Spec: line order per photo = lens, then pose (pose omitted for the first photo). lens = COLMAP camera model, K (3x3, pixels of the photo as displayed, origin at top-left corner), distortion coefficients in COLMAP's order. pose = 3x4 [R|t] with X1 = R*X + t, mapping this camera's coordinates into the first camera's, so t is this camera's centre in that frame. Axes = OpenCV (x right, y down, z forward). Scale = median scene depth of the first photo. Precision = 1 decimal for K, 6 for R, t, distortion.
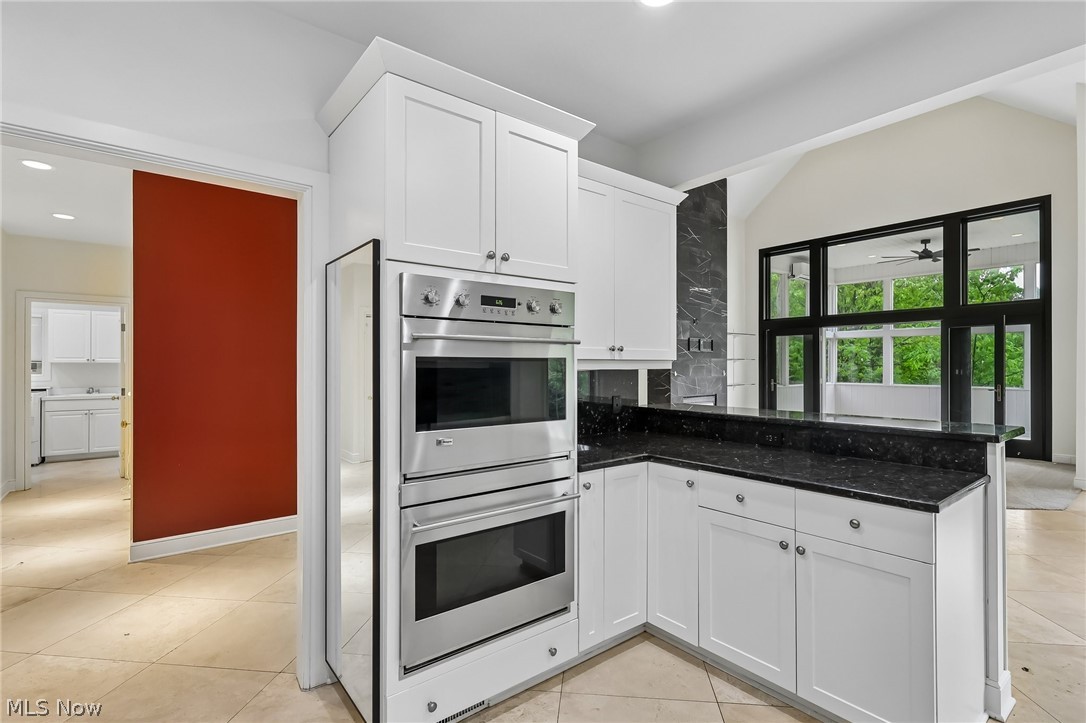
lens RADIAL K [[511.4, 0, 541.9], [0, 511.4, 362.2], [0, 0, 1]] dist [0.001150, 0.000106]
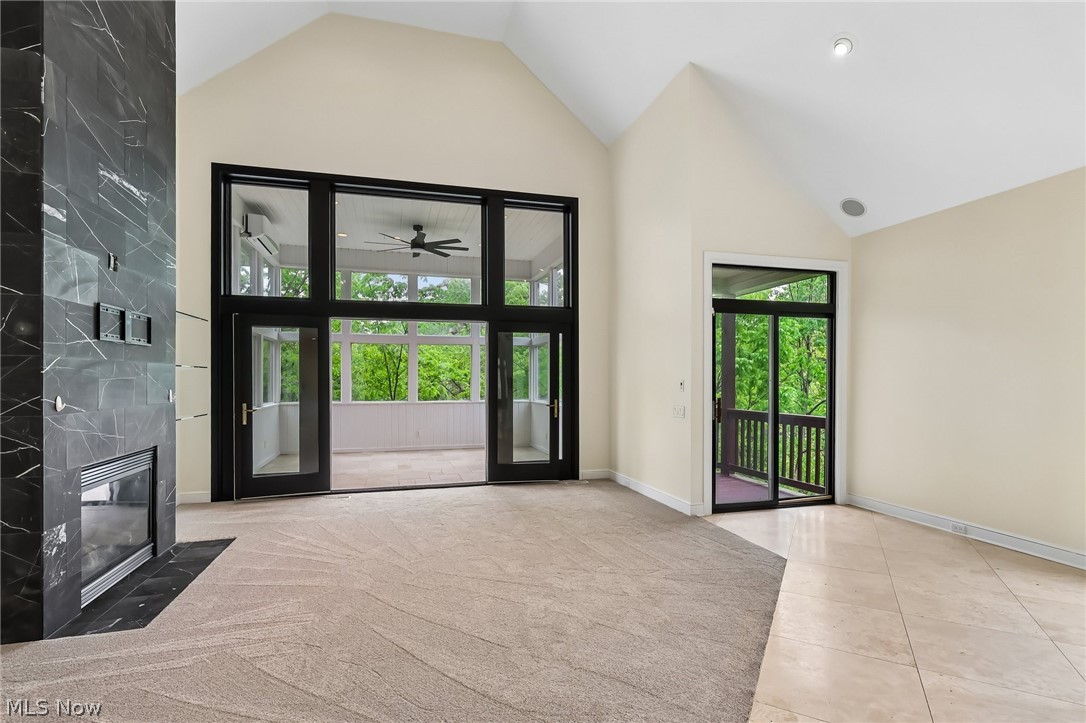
lens RADIAL K [[511.4, 0, 540.1], [0, 511.4, 377.8], [0, 0, 1]] dist [0.001150, 0.000106]
pose [[0.384659, -0.000525, 0.923058, 0.069474], [-0.004002, 0.999989, 0.002237, 0.003151], [-0.923050, -0.004555, 0.384653, 0.538194]]
